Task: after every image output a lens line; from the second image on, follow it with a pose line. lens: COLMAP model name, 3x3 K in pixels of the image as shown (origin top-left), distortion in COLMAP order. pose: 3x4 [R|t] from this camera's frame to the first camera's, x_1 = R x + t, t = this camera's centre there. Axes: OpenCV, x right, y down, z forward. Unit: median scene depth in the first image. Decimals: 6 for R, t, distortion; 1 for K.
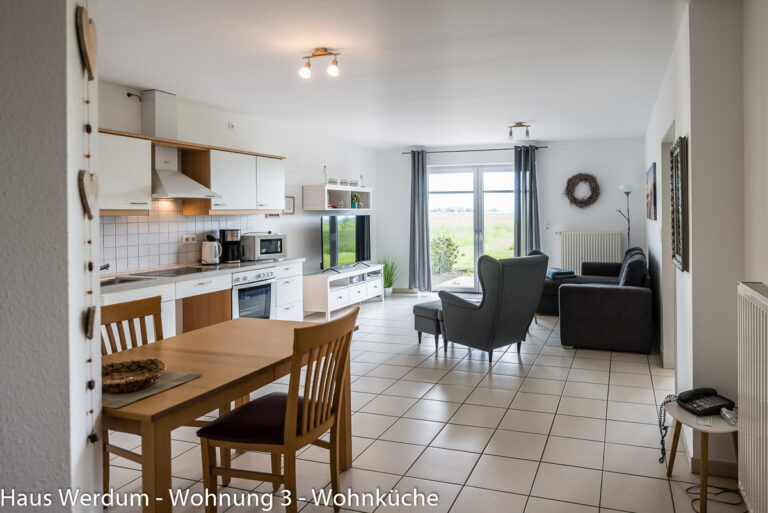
lens RADIAL K [[479.3, 0, 467.4], [0, 479.3, 215.4], [0, 0, 1]] dist [-0.000741, 0.000043]
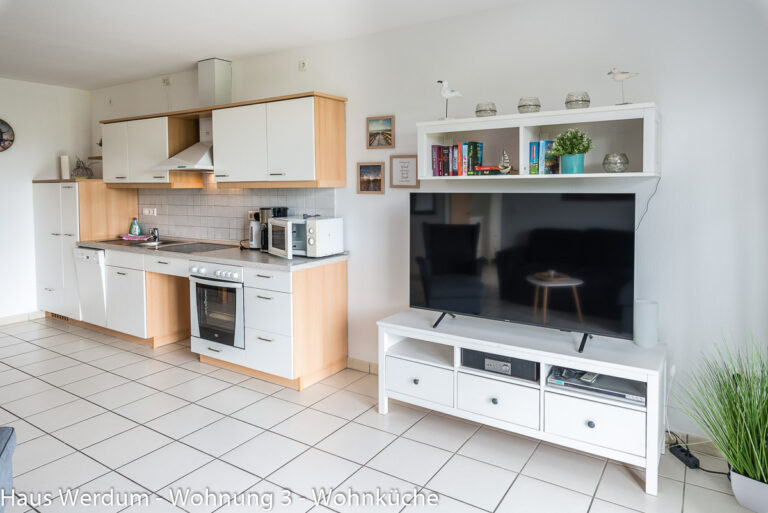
lens RADIAL K [[504.6, 0, 385.5], [0, 504.6, 205.5], [0, 0, 1]] dist [-0.000112, 0.000216]
pose [[-0.266468, 0.045524, -0.962768, 0.207974], [-0.001167, 0.998868, 0.047554, -0.011265], [0.963843, 0.013796, -0.266113, 1.300310]]
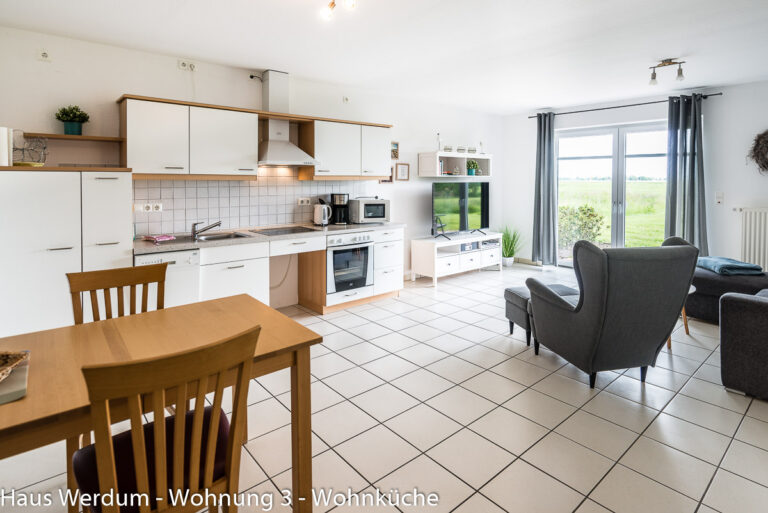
lens RADIAL K [[405.9, 0, 389.2], [0, 405.9, 187.1], [0, 0, 1]] dist [-0.000237, 0.000028]
pose [[0.851701, 0.019074, -0.523681, 0.081293], [-0.012435, 0.999792, 0.016192, -0.002329], [0.523881, -0.007279, 0.851761, 0.255312]]
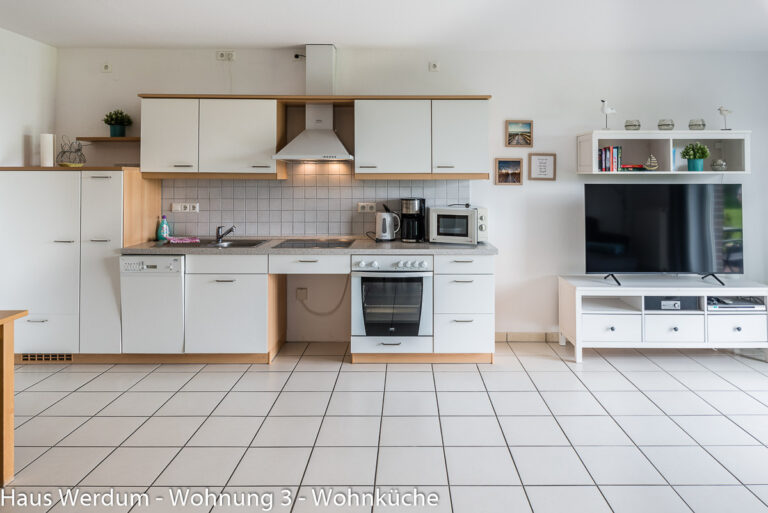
lens RADIAL K [[515.9, 0, 413.0], [0, 515.9, 166.3], [0, 0, 1]] dist [-0.002703, -0.000830]
pose [[0.315875, -0.012086, -0.948724, 0.284996], [-0.011522, 0.999796, -0.016573, -0.008725], [0.948731, 0.016166, 0.315672, 0.693996]]
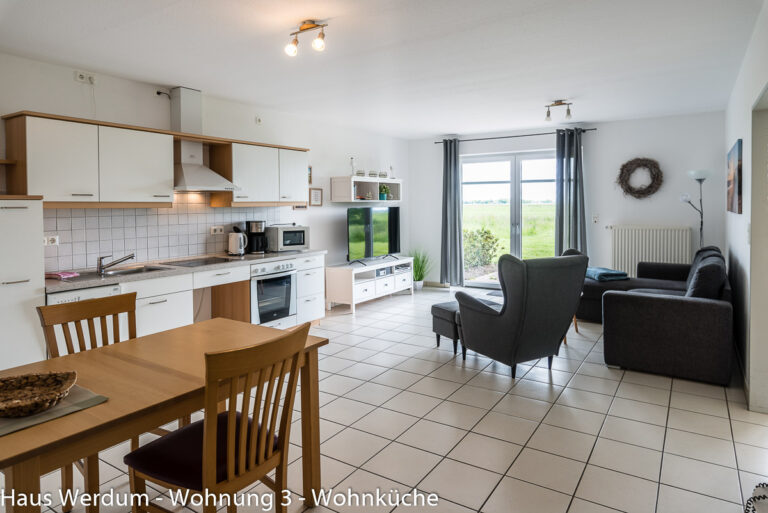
lens RADIAL K [[459.7, 0, 390.8], [0, 459.7, 216.9], [0, 0, 1]] dist [0.002344, 0.000204]
pose [[0.962898, 0.006226, -0.269794, 0.046604], [-0.000163, 0.999747, 0.022490, -0.001597], [0.269866, -0.021612, 0.962655, 0.123393]]
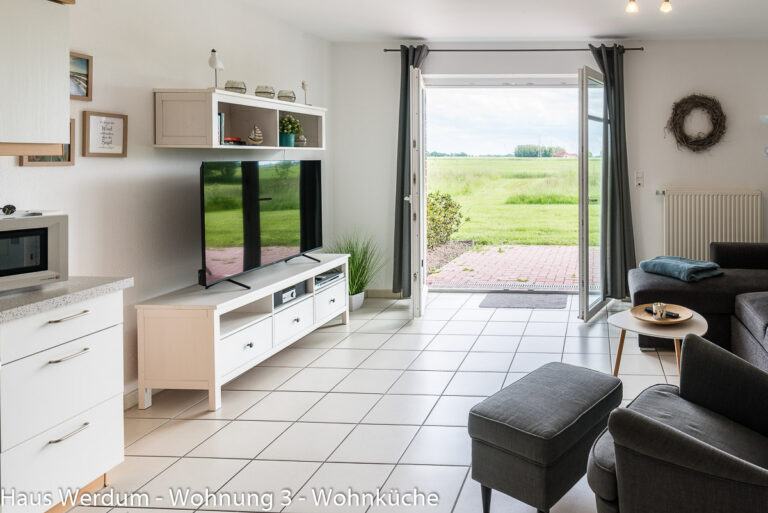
lens RADIAL K [[513.6, 0, 563.5], [0, 513.6, 162.7], [0, 0, 1]] dist [-0.002881, -0.001016]
pose [[0.969426, 0.007239, 0.245277, -0.120254], [-0.008114, 0.999964, 0.002560, -0.001977], [-0.245250, -0.004472, 0.969450, 0.557339]]
